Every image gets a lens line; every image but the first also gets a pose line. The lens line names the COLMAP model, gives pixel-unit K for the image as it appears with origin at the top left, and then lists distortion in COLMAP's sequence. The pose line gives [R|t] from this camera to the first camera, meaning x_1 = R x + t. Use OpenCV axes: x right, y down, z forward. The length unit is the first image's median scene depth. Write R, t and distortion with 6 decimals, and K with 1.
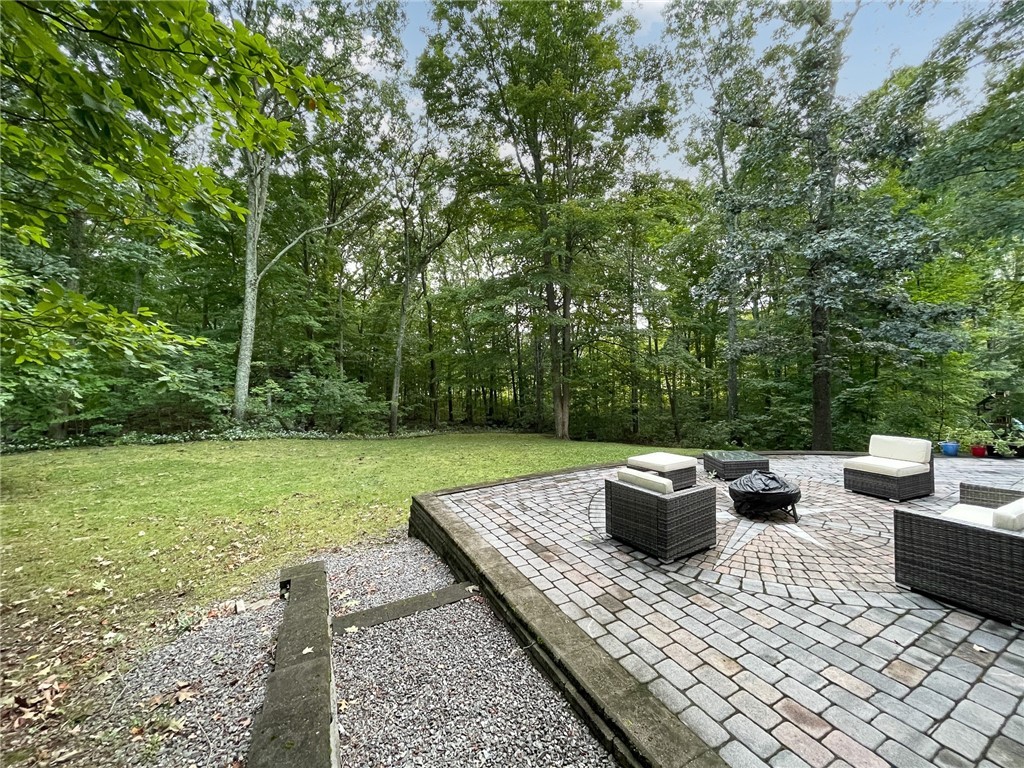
lens RADIAL K [[413.1, 0, 510.7], [0, 413.1, 386.1], [0, 0, 1]] dist [-0.015157, 0.007228]
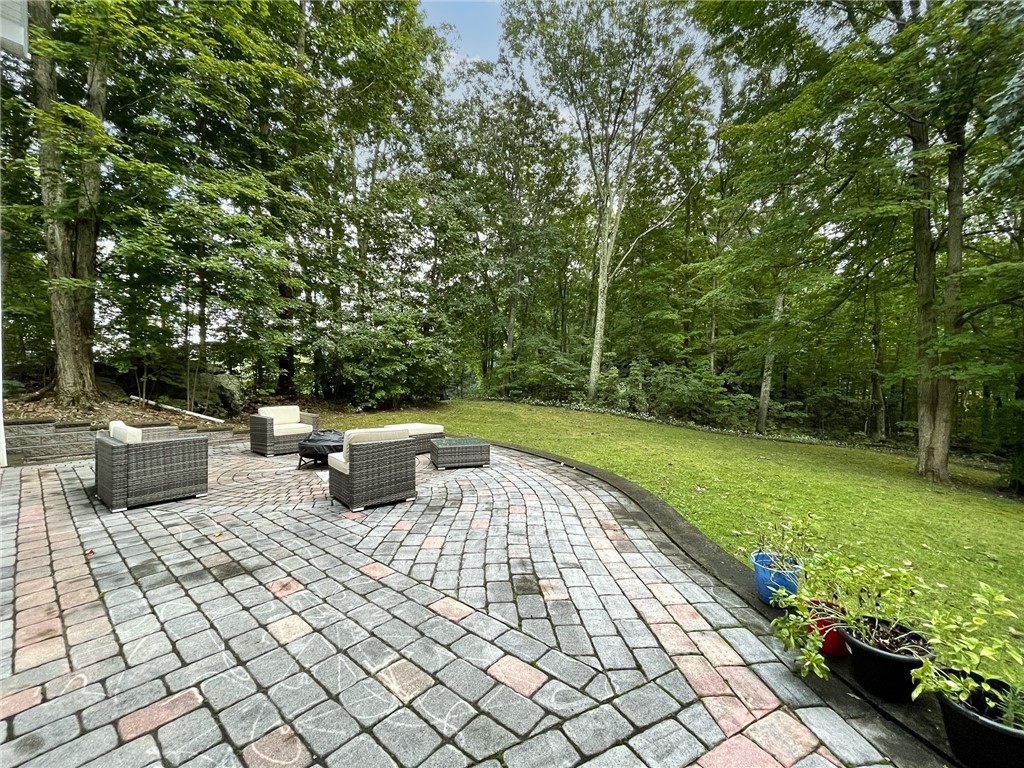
lens RADIAL K [[413.1, 0, 510.7], [0, 413.1, 386.1], [0, 0, 1]] dist [-0.015157, 0.007228]
pose [[0.368818, 0.063933, -0.927300, 1.988440], [-0.043633, 0.997723, 0.051434, -0.039776], [0.928477, 0.021491, 0.370767, 1.103450]]
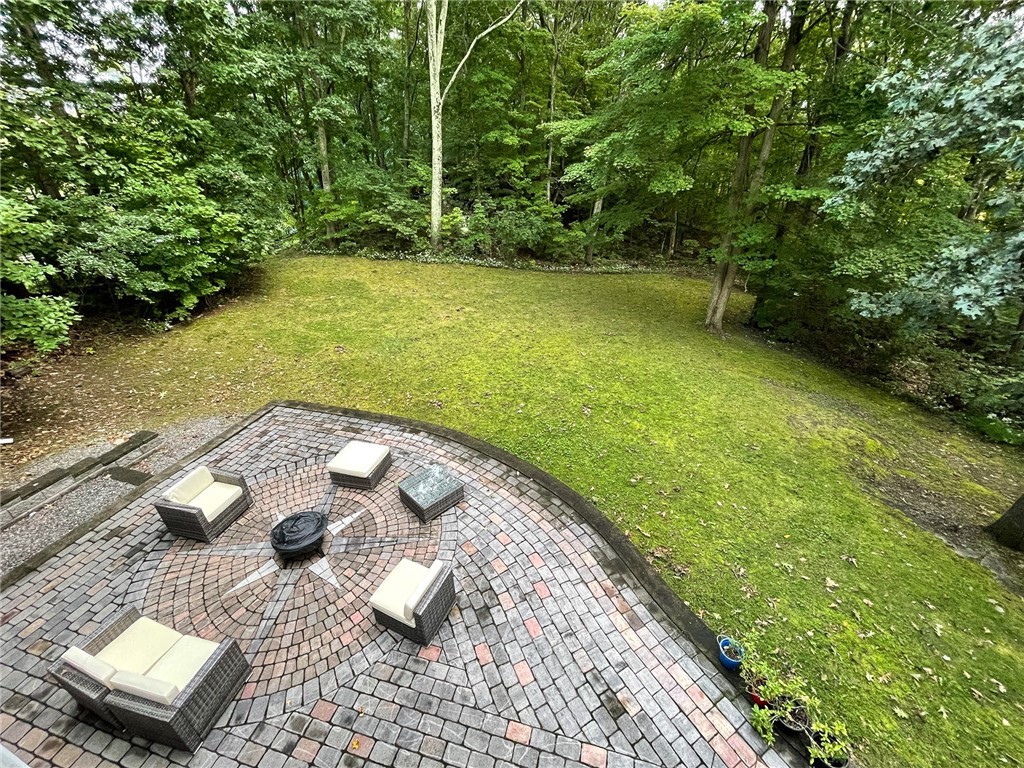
lens RADIAL K [[423.6, 0, 512.6], [0, 423.6, 385.5], [0, 0, 1]] dist [-0.002961, 0.000746]
pose [[0.725606, 0.360008, -0.586422, 1.679951], [-0.033539, 0.869710, 0.492422, -0.737709], [0.687293, -0.337636, 0.643141, 0.843182]]
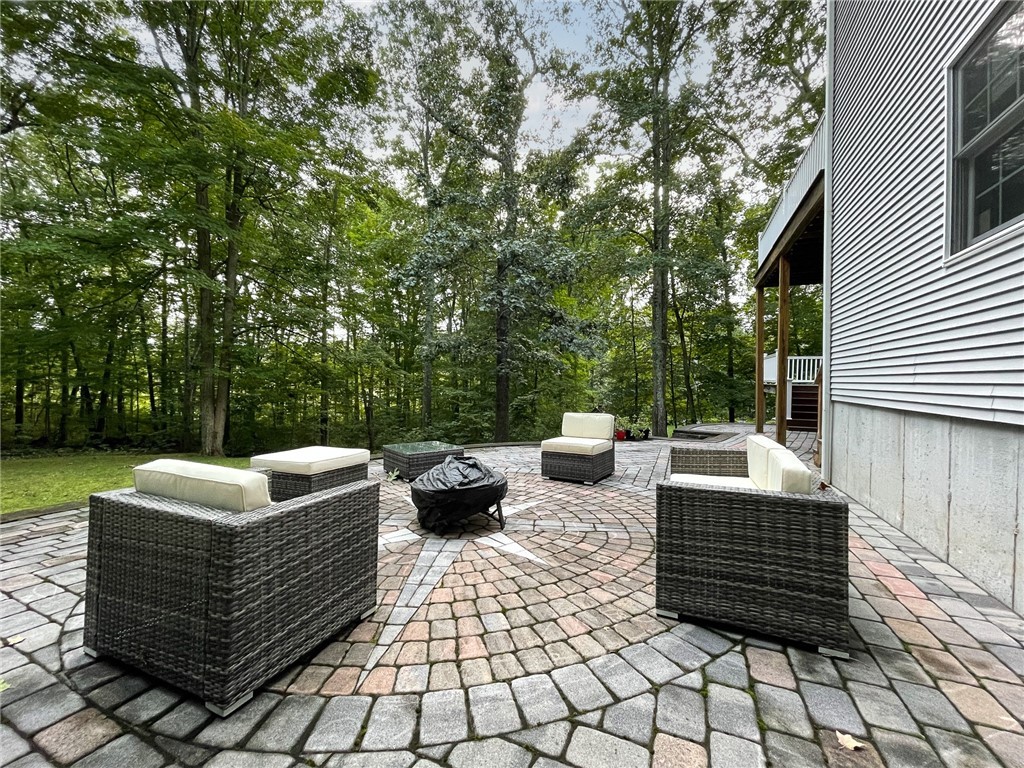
lens RADIAL K [[423.6, 0, 512.6], [0, 423.6, 385.5], [0, 0, 1]] dist [-0.002961, 0.000746]
pose [[0.769806, 0.050441, 0.636282, 0.262516], [-0.025662, 0.998512, -0.048110, 0.133613], [-0.637762, 0.020707, 0.769955, 0.458262]]
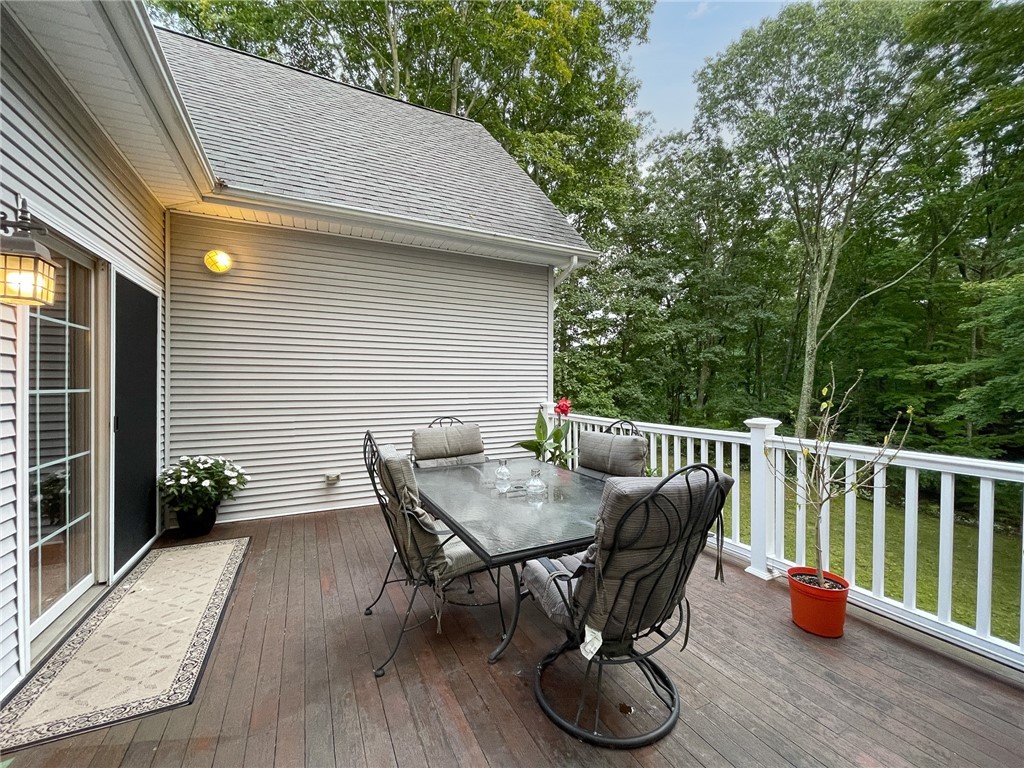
lens RADIAL K [[413.1, 0, 510.7], [0, 413.1, 386.1], [0, 0, 1]] dist [-0.015157, 0.007228]
pose [[-0.023757, 0.053912, -0.998263, 2.441987], [-0.039085, 0.997731, 0.054814, -0.772016], [0.998953, 0.040320, -0.021596, 0.666316]]
